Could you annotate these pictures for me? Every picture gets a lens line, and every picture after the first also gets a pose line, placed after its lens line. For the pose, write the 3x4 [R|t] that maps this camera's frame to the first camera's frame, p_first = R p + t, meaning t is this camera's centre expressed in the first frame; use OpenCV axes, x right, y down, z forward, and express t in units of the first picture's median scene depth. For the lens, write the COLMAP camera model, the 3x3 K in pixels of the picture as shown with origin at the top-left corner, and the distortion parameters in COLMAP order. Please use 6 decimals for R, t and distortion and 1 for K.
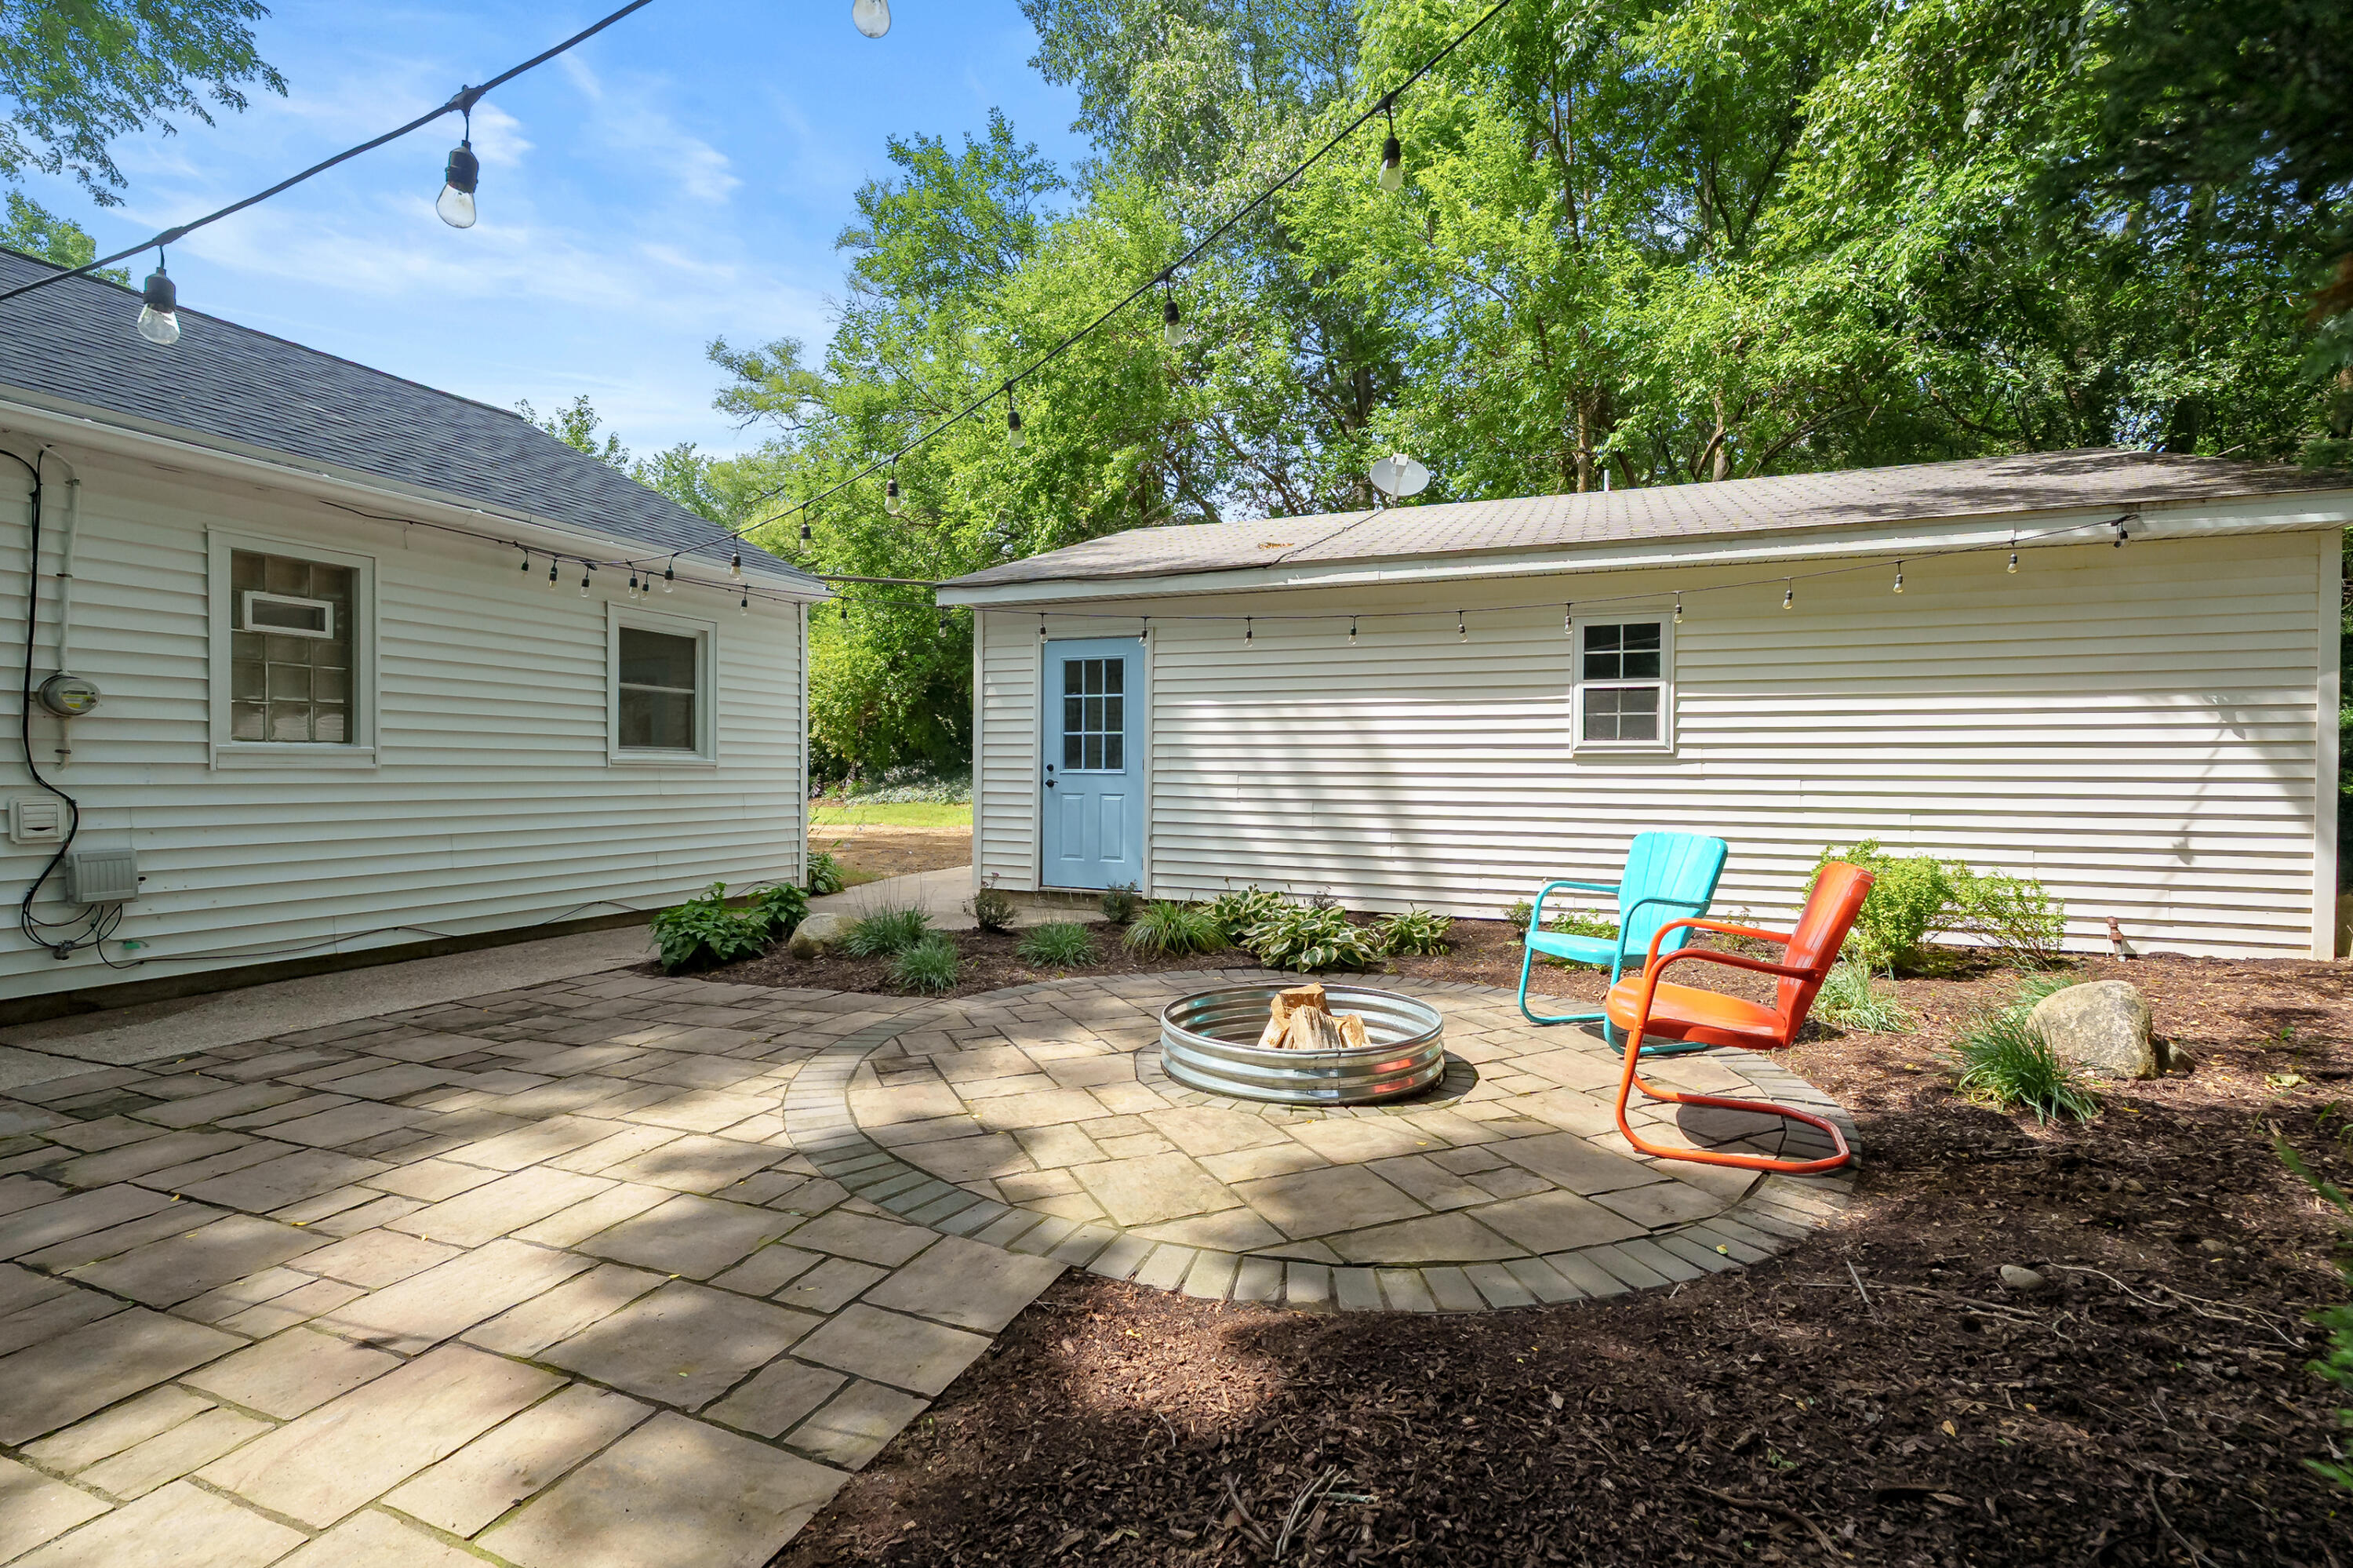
lens RADIAL K [[1066.8, 0, 1154.4], [0, 1066.8, 789.3], [0, 0, 1]] dist [-0.005194, 0.000961]
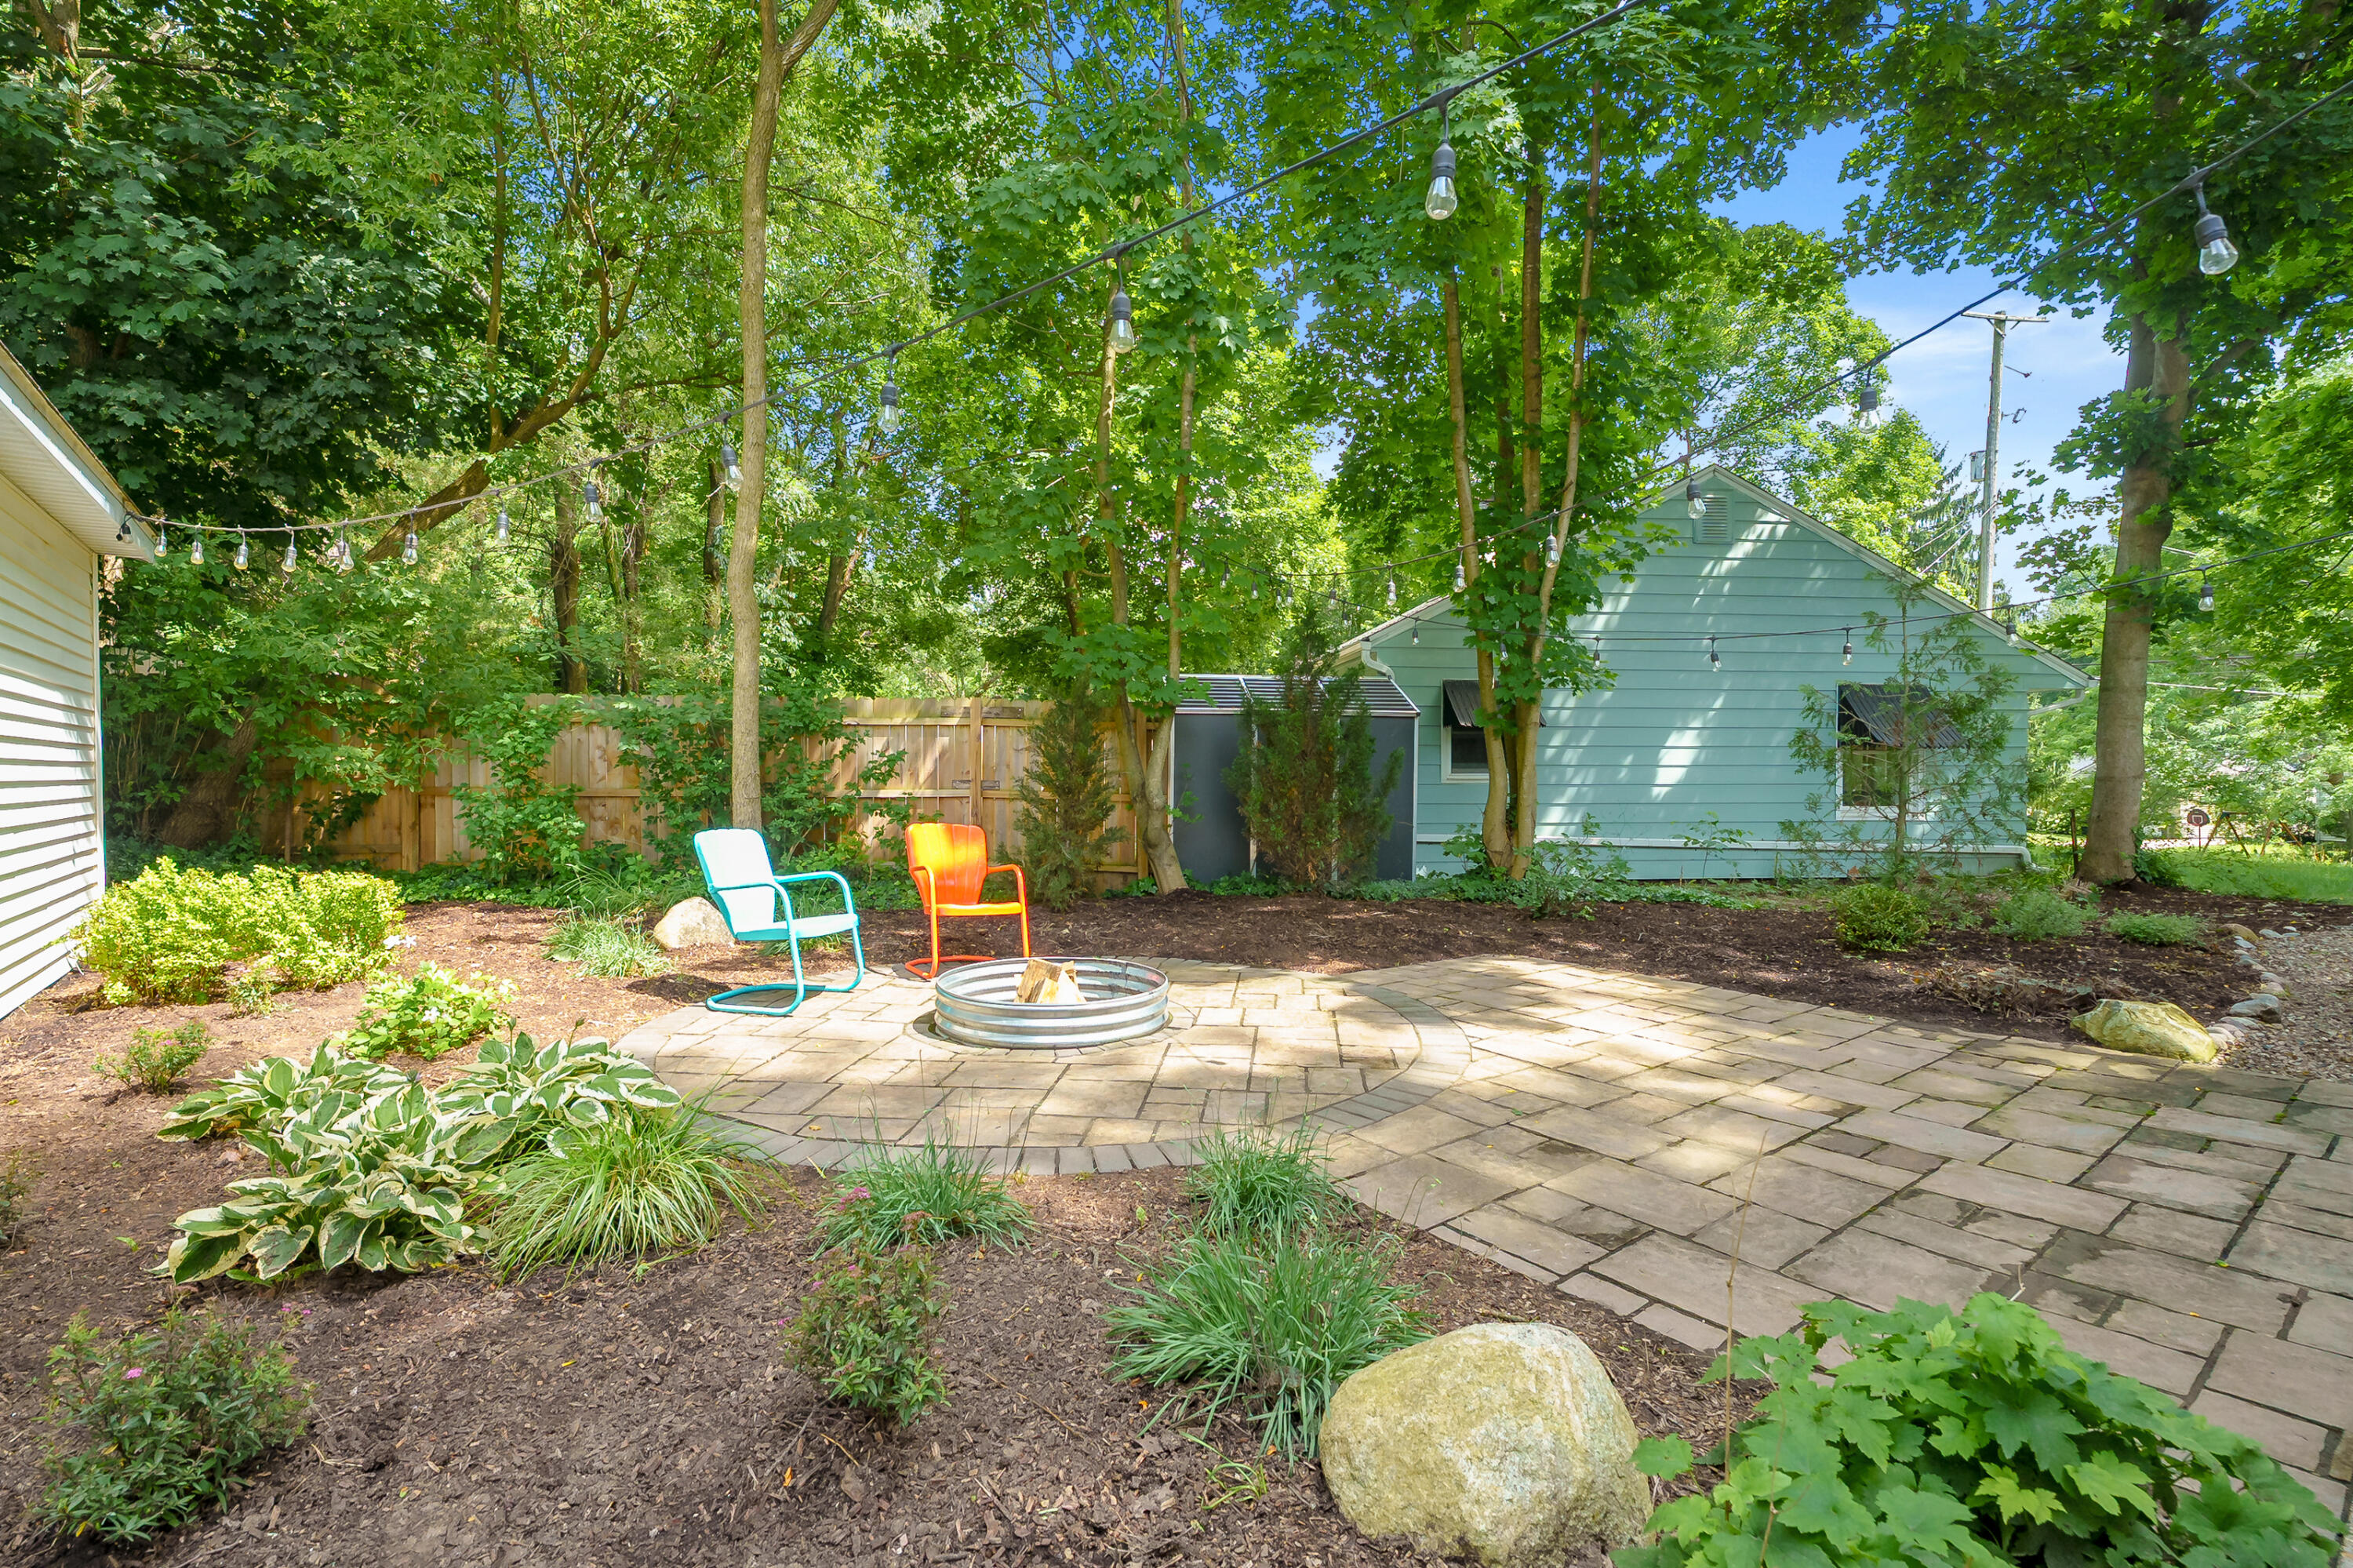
lens RADIAL K [[1053.3, 0, 1171.3], [0, 1053.3, 778.6], [0, 0, 1]] dist [-0.001647, 0.000048]
pose [[-0.875126, -0.009215, 0.483808, -0.388802], [0.000739, 0.999792, 0.020378, -0.029968], [-0.483895, 0.018191, -0.874937, 1.376134]]
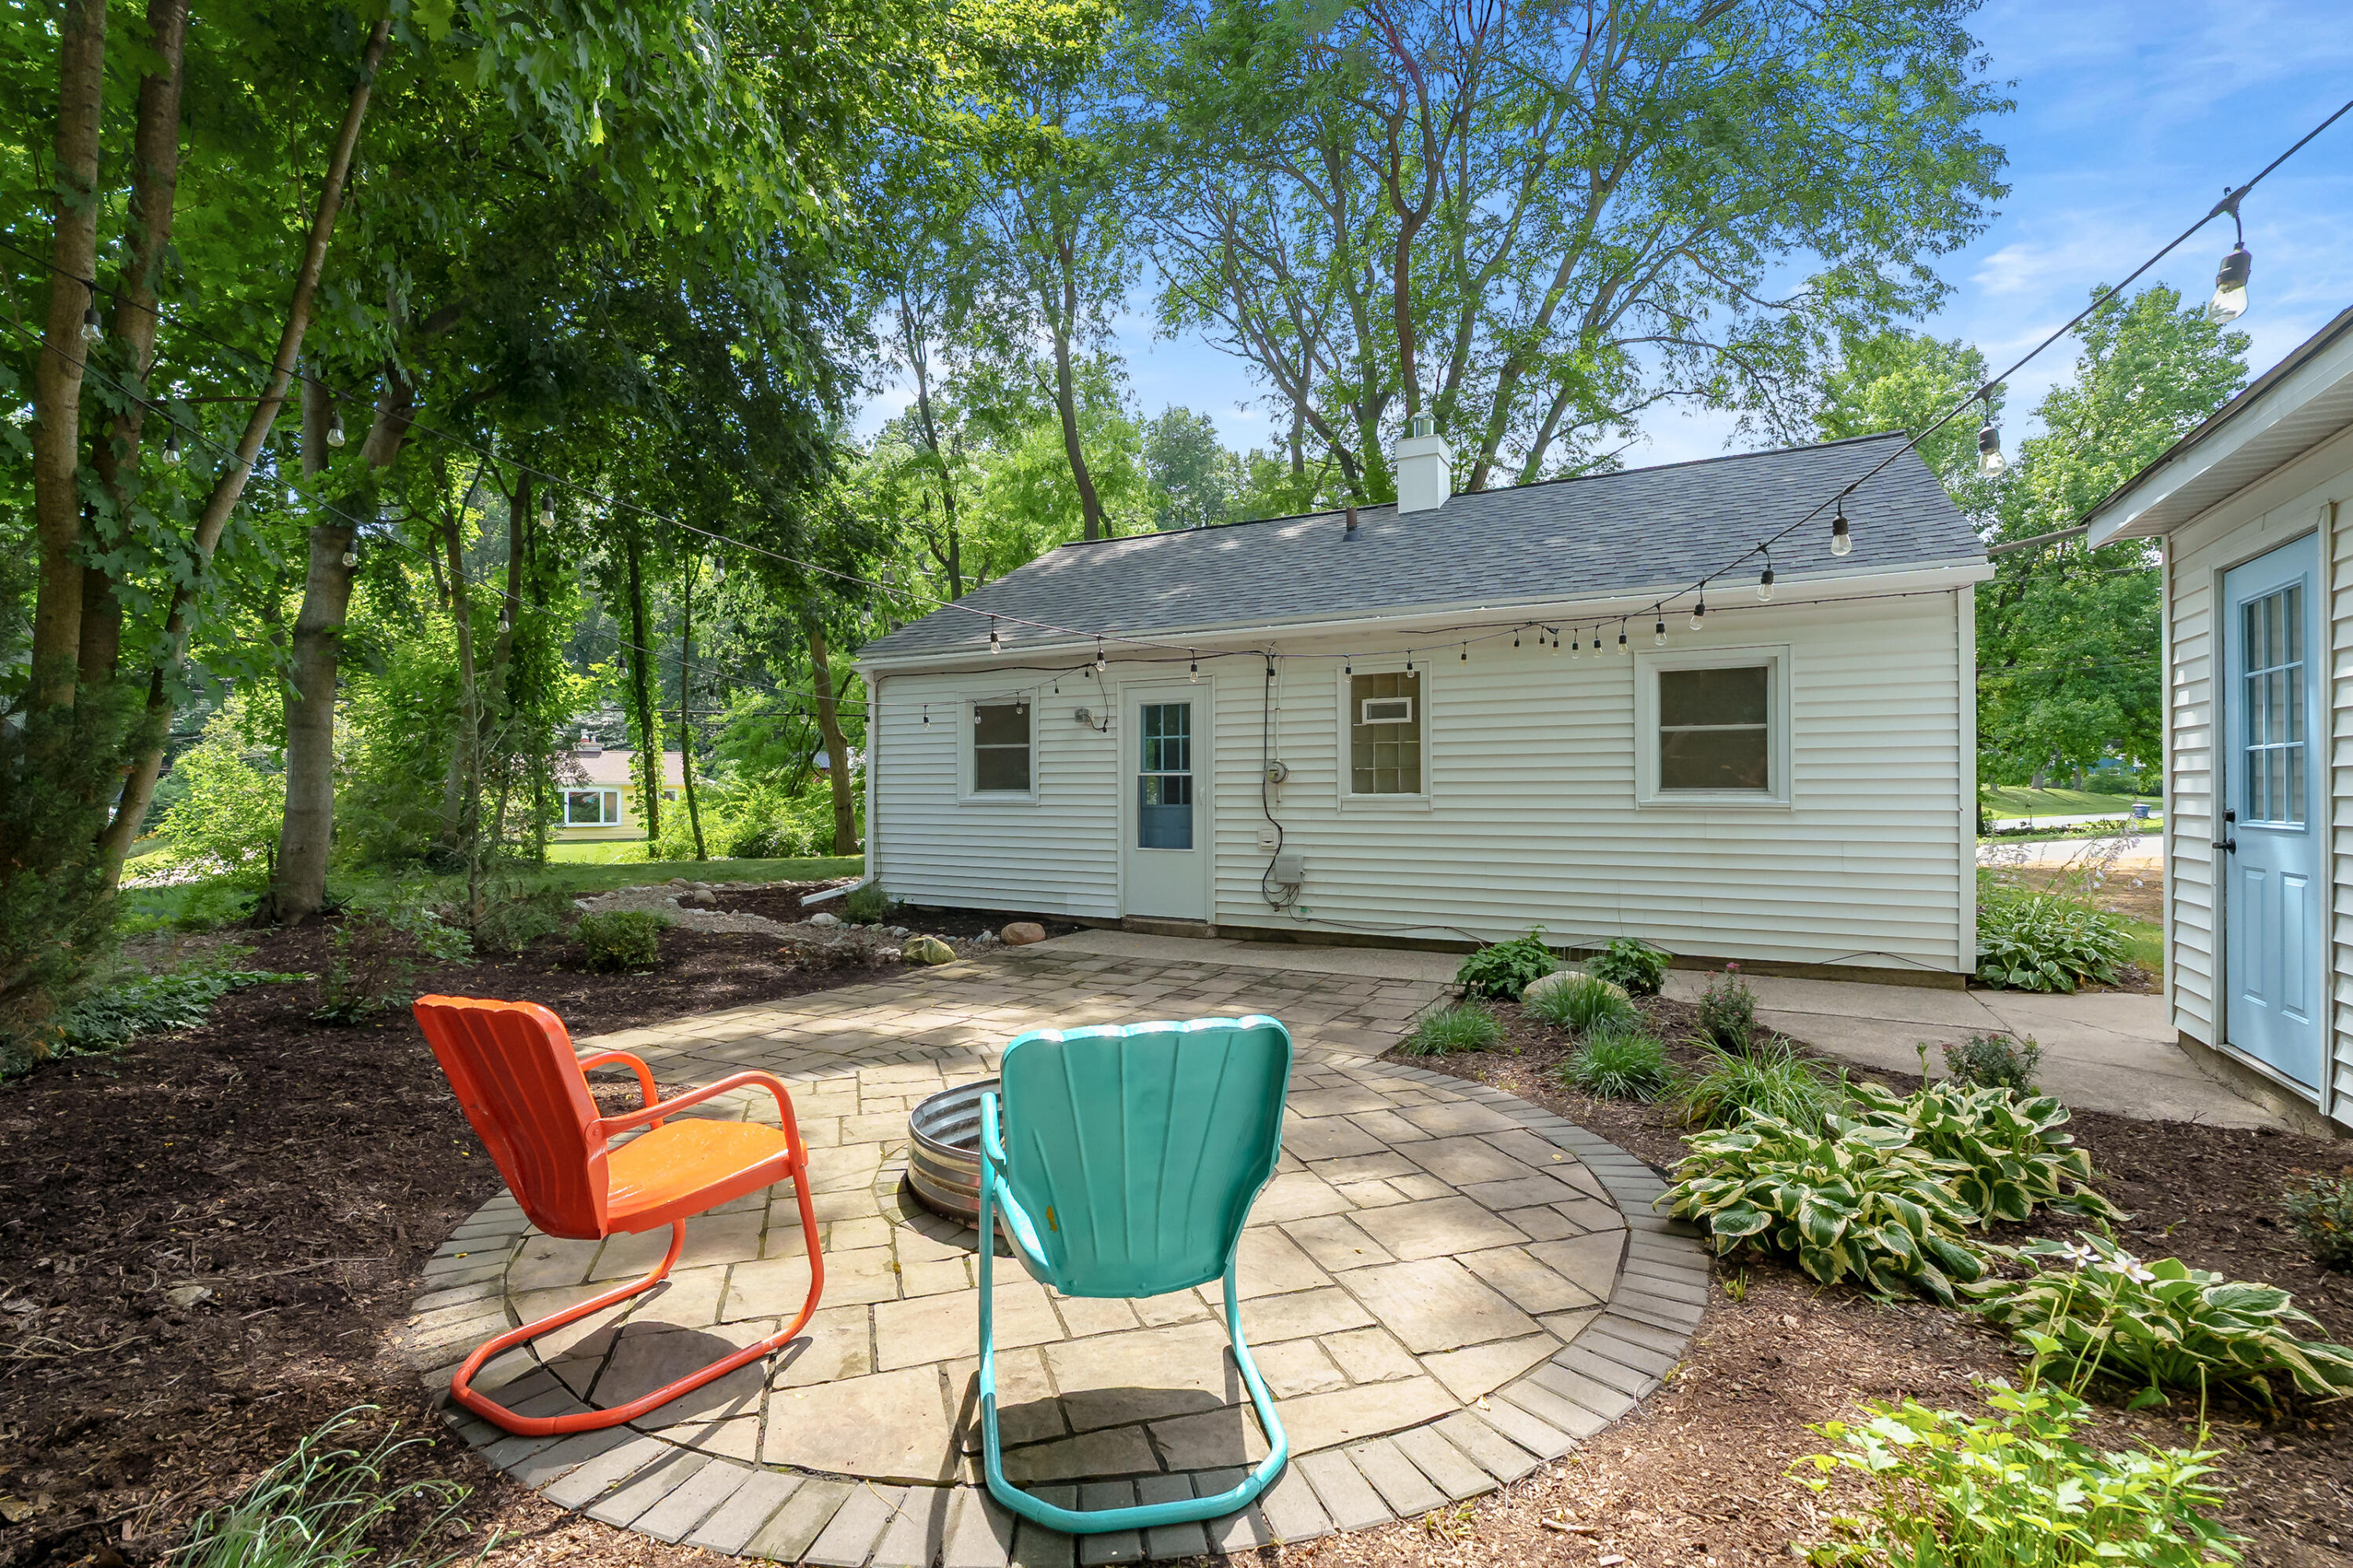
lens RADIAL K [[1053.3, 0, 1171.3], [0, 1053.3, 778.6], [0, 0, 1]] dist [-0.001647, 0.000048]
pose [[-0.108595, -0.019017, -0.993904, 0.690093], [-0.014580, 0.999740, -0.017535, -0.032602], [0.993979, 0.012587, -0.108844, 0.815238]]
